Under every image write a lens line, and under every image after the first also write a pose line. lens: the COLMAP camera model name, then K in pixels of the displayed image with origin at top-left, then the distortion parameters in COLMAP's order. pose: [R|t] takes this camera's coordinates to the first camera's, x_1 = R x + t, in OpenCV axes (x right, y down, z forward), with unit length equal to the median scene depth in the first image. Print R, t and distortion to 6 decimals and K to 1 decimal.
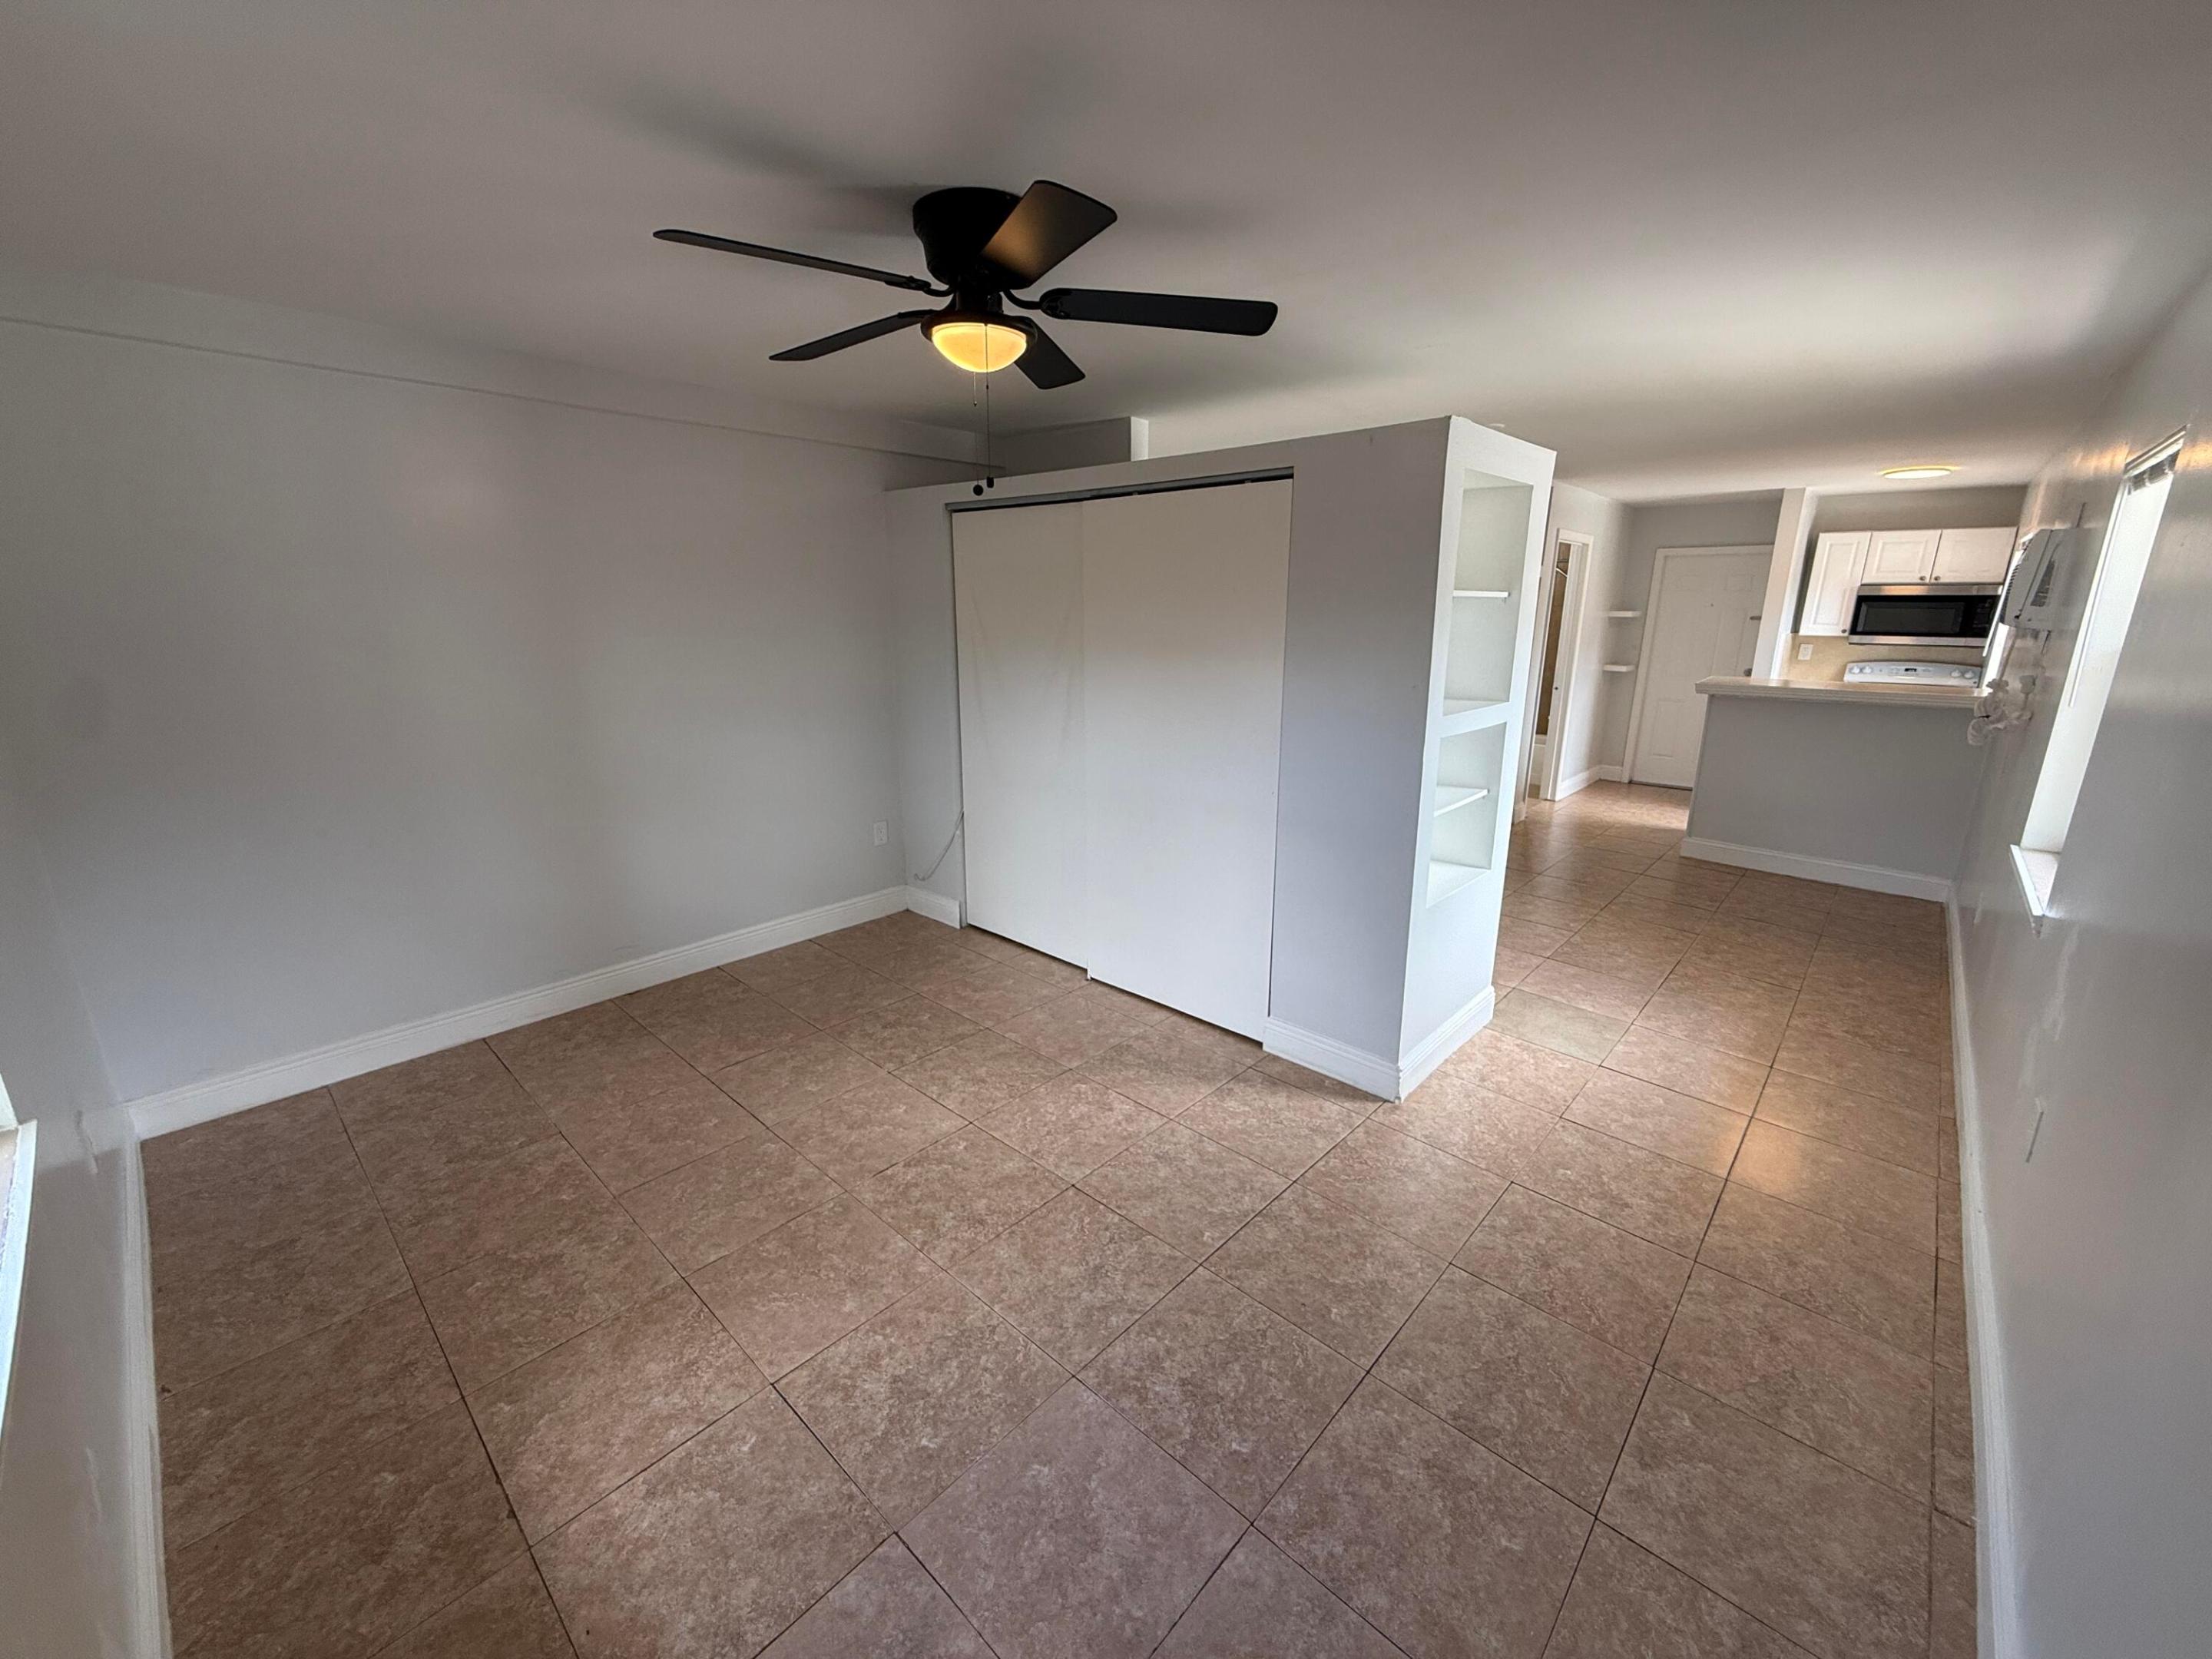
lens RADIAL K [[882.0, 0, 1100.2], [0, 882.0, 826.6], [0, 0, 1]] dist [0.001384, -0.000350]
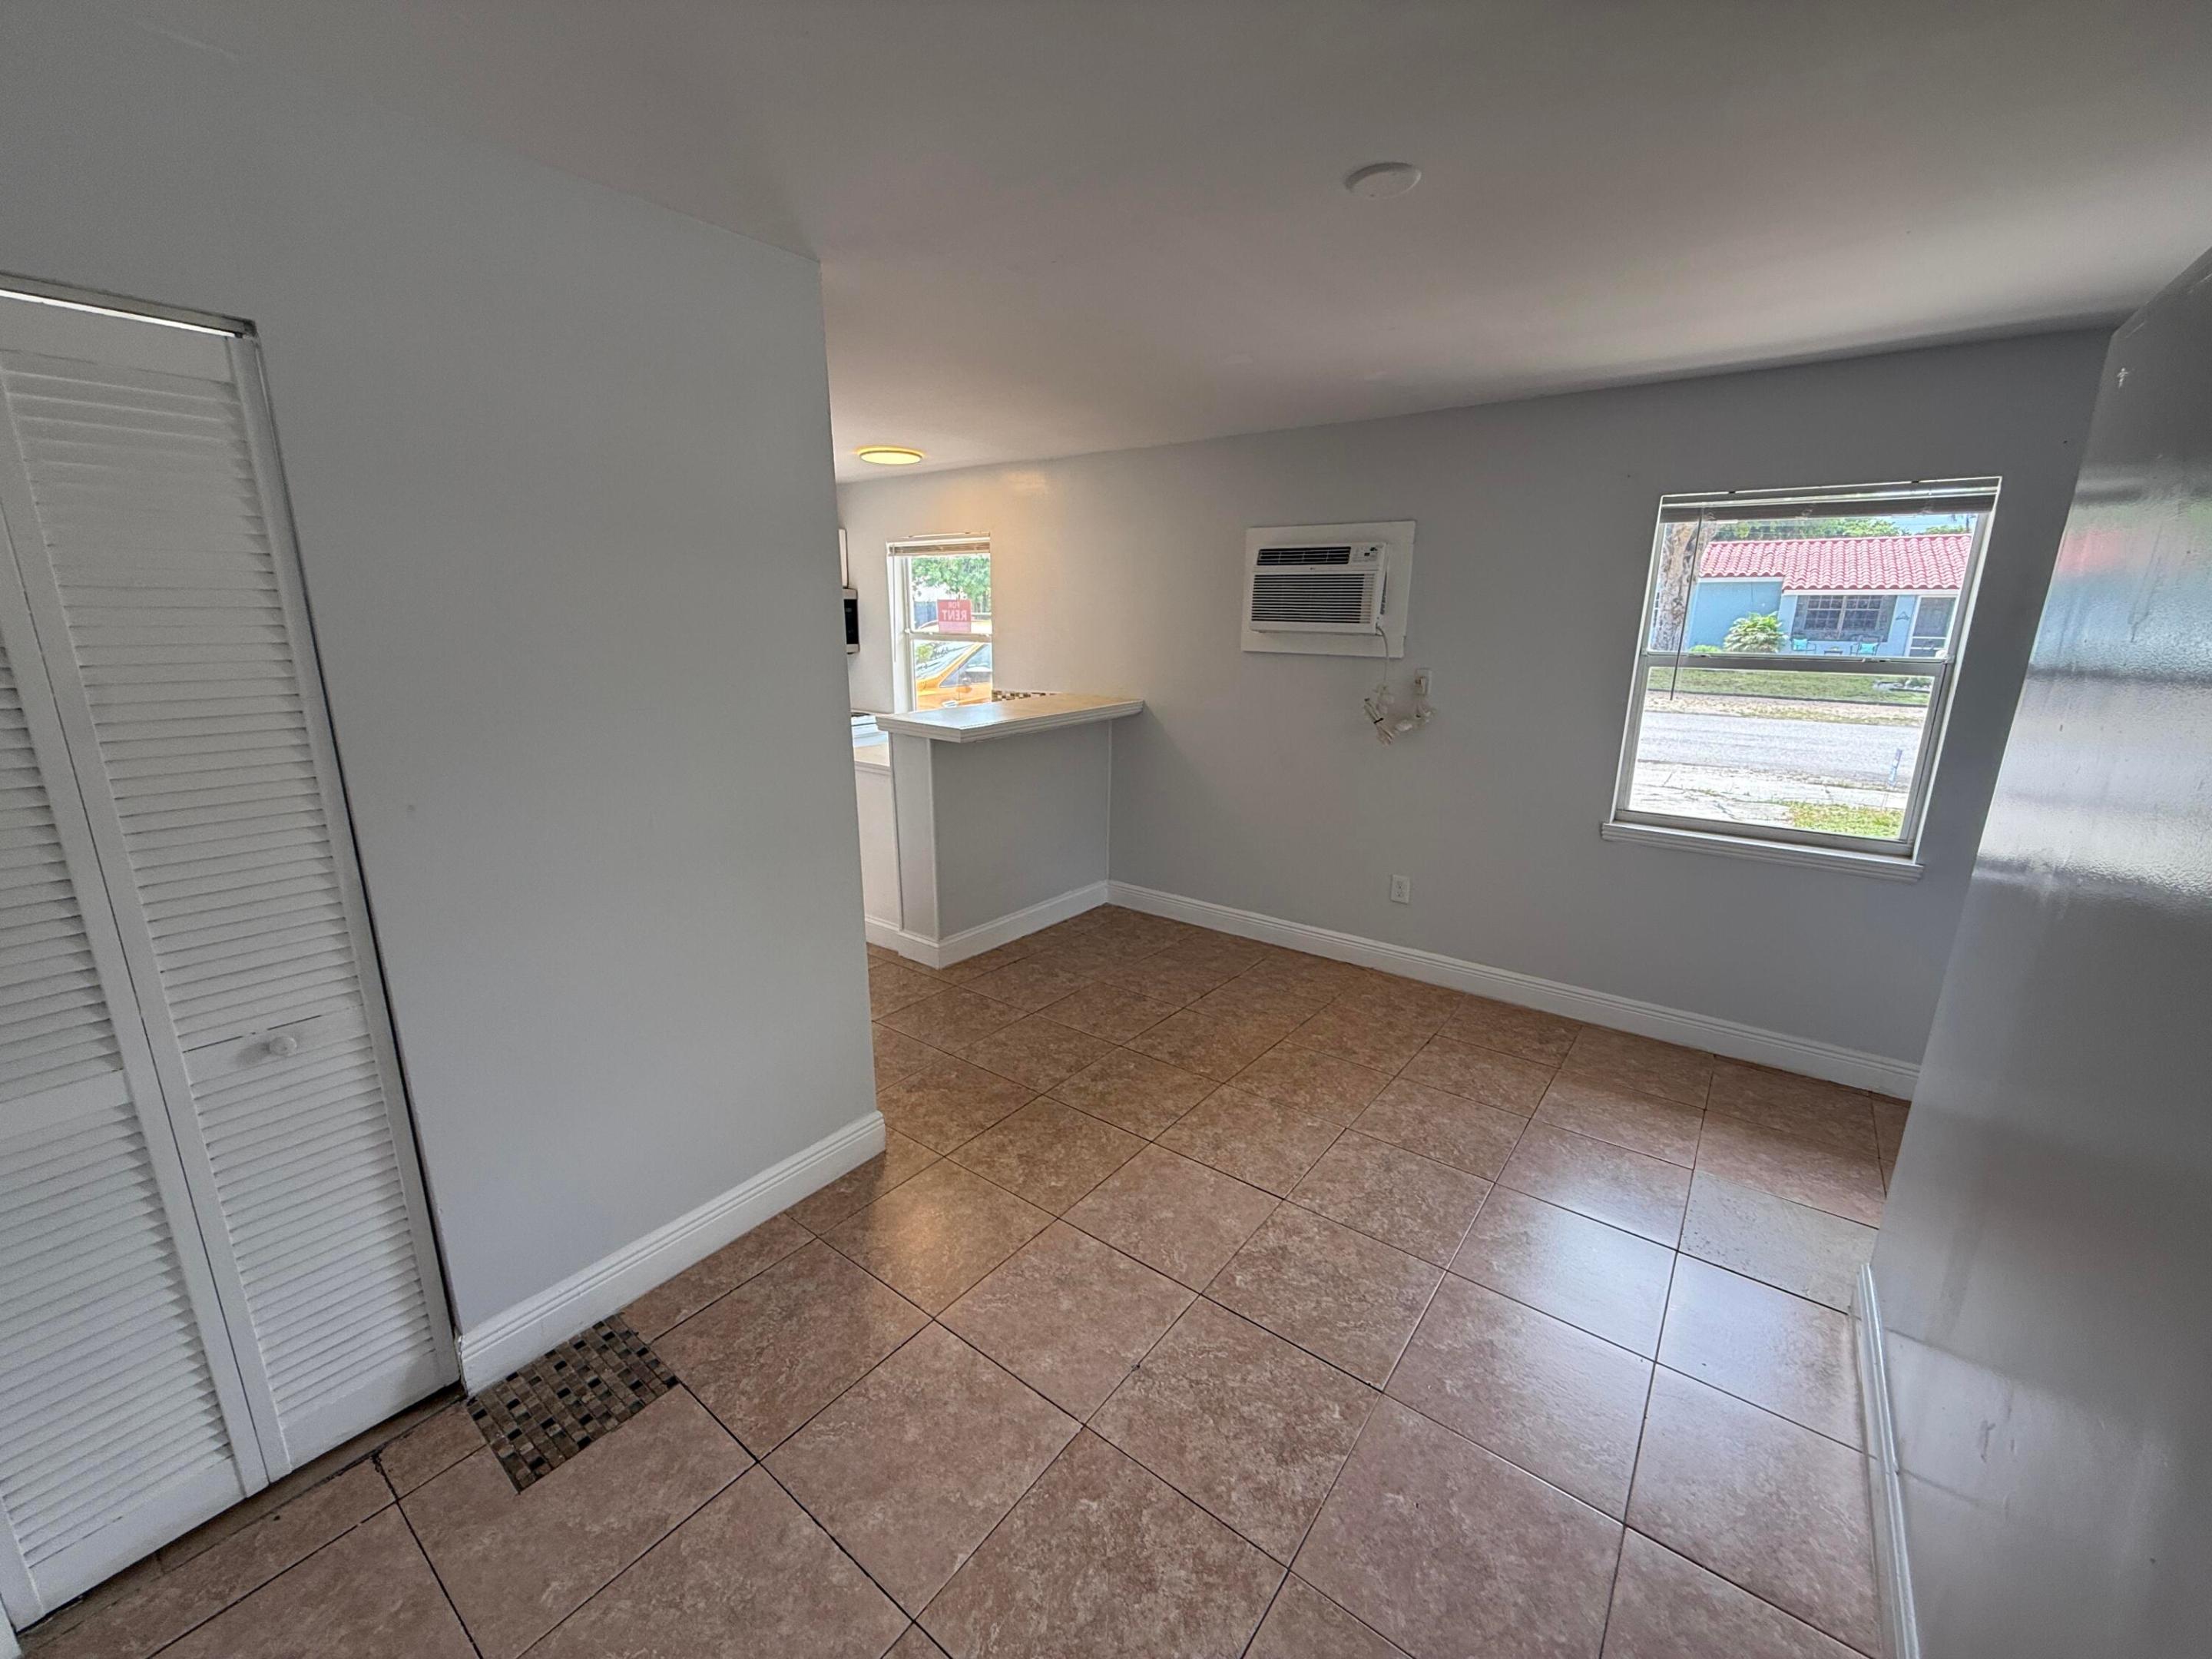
lens RADIAL K [[882.0, 0, 1100.2], [0, 882.0, 826.6], [0, 0, 1]] dist [0.001384, -0.000350]
pose [[-0.096005, -0.242351, 0.965427, -0.004115], [0.240306, 0.935574, 0.258754, -0.194200], [-0.965938, 0.256839, -0.031581, 0.755445]]
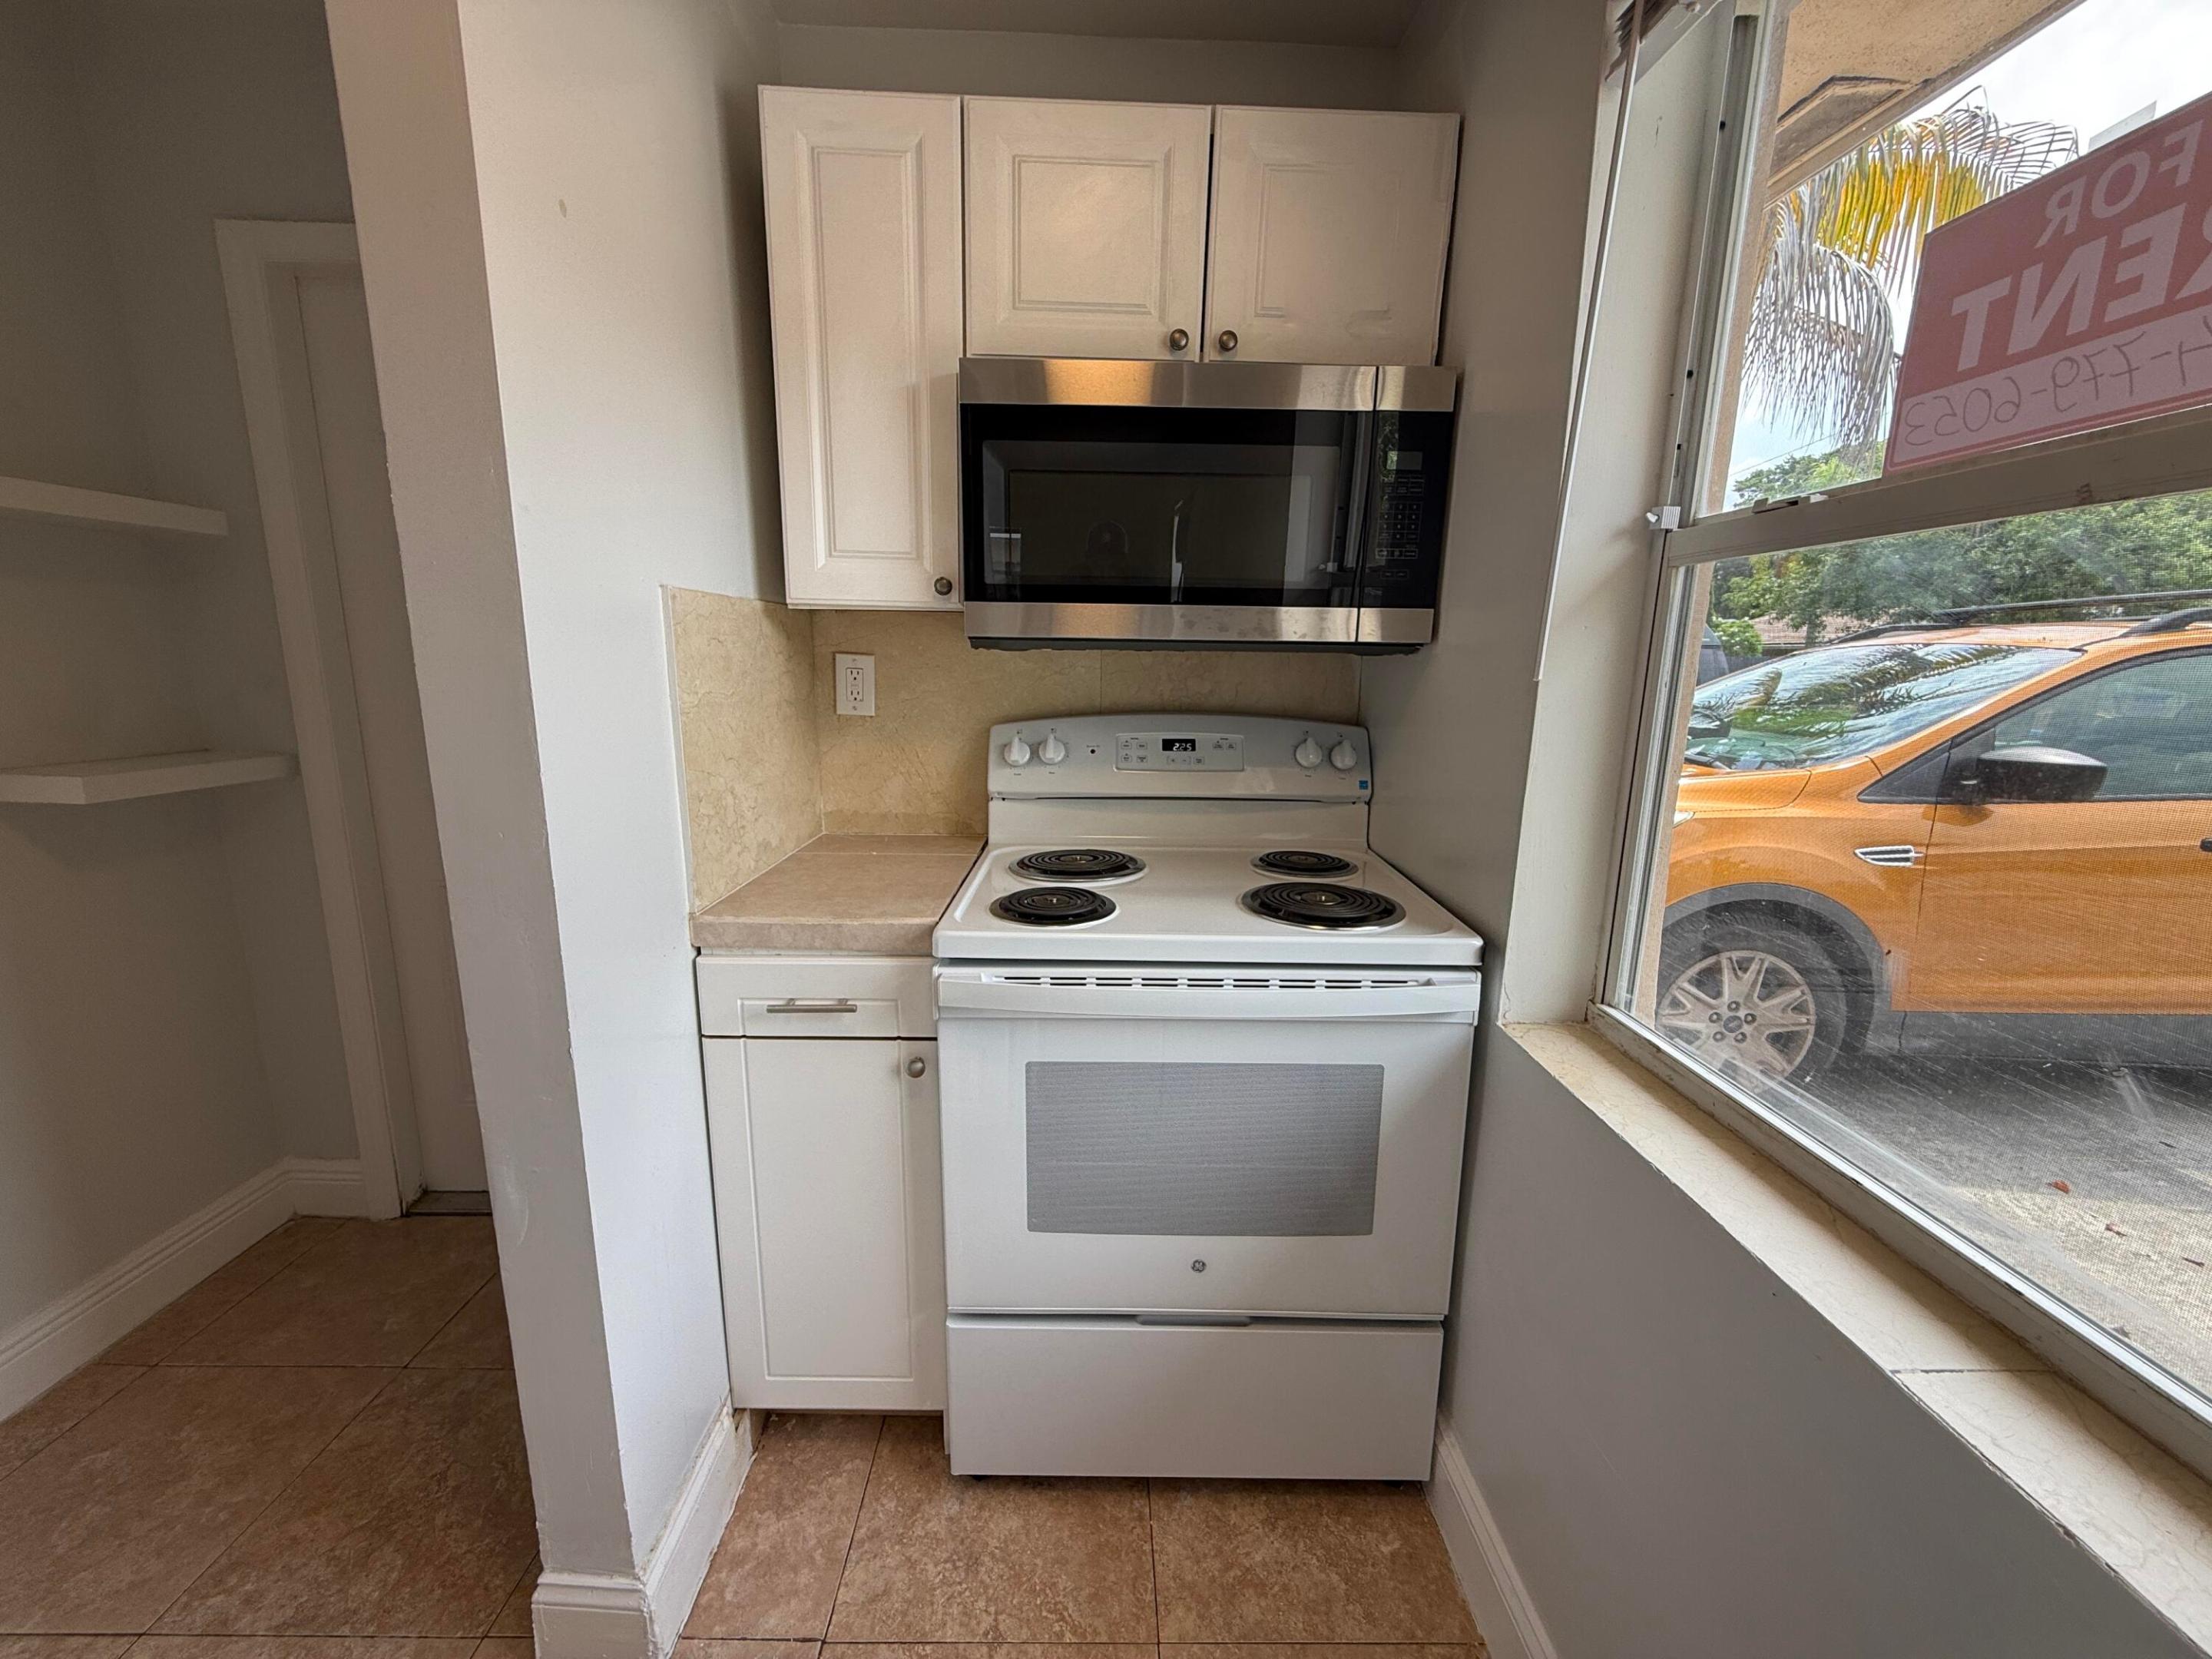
lens RADIAL K [[882.0, 0, 1100.2], [0, 882.0, 826.6], [0, 0, 1]] dist [0.001384, -0.000350]
pose [[0.721408, -0.123305, 0.681444, 0.713758], [0.159900, 0.987089, 0.009334, -0.158178], [-0.673797, 0.102229, 0.731810, 0.819433]]
